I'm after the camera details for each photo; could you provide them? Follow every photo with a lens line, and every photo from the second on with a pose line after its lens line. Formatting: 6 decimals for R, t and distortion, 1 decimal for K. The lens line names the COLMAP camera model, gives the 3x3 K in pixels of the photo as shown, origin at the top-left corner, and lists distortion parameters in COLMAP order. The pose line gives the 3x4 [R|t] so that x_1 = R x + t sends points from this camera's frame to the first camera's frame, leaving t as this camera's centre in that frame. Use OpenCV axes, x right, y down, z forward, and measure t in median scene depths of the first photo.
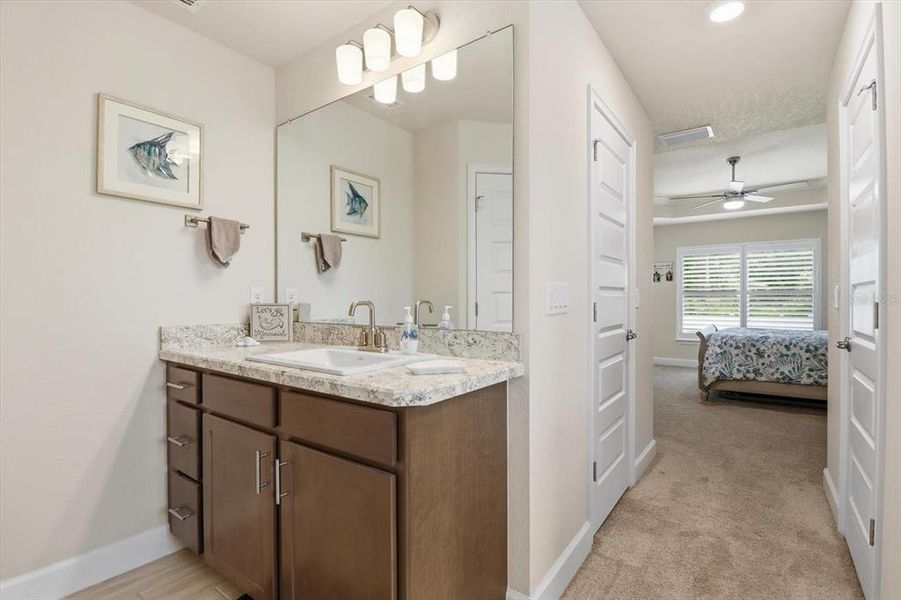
lens RADIAL K [[429.4, 0, 448.9], [0, 429.4, 300.7], [0, 0, 1]] dist [0.003472, 0.000359]
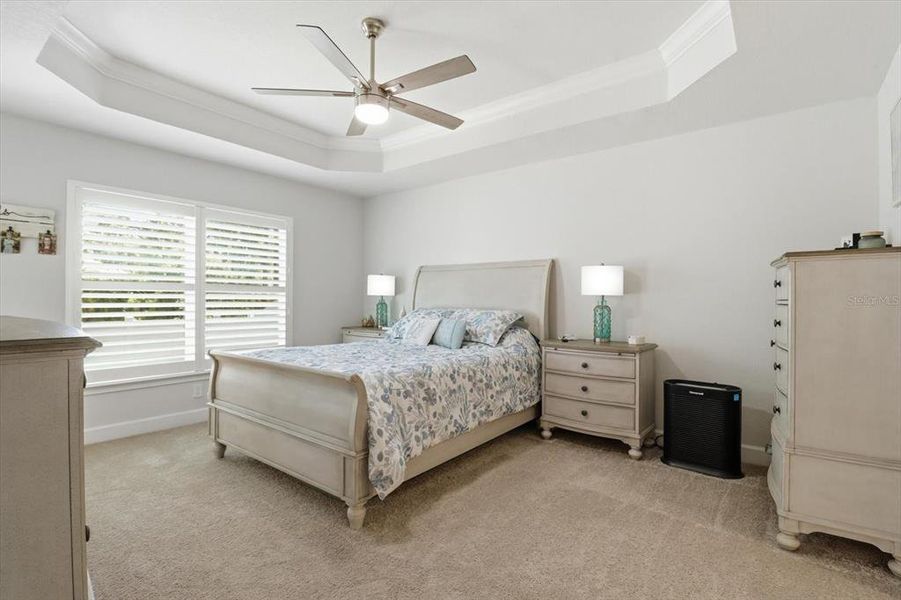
lens RADIAL K [[429.4, 0, 451.7], [0, 429.4, 298.8], [0, 0, 1]] dist [0.003472, 0.000359]
pose [[0.040124, -0.001324, 0.999194, 0.164811], [-0.005254, 0.999985, 0.001536, -0.006307], [-0.999181, -0.005312, 0.040116, 0.952444]]
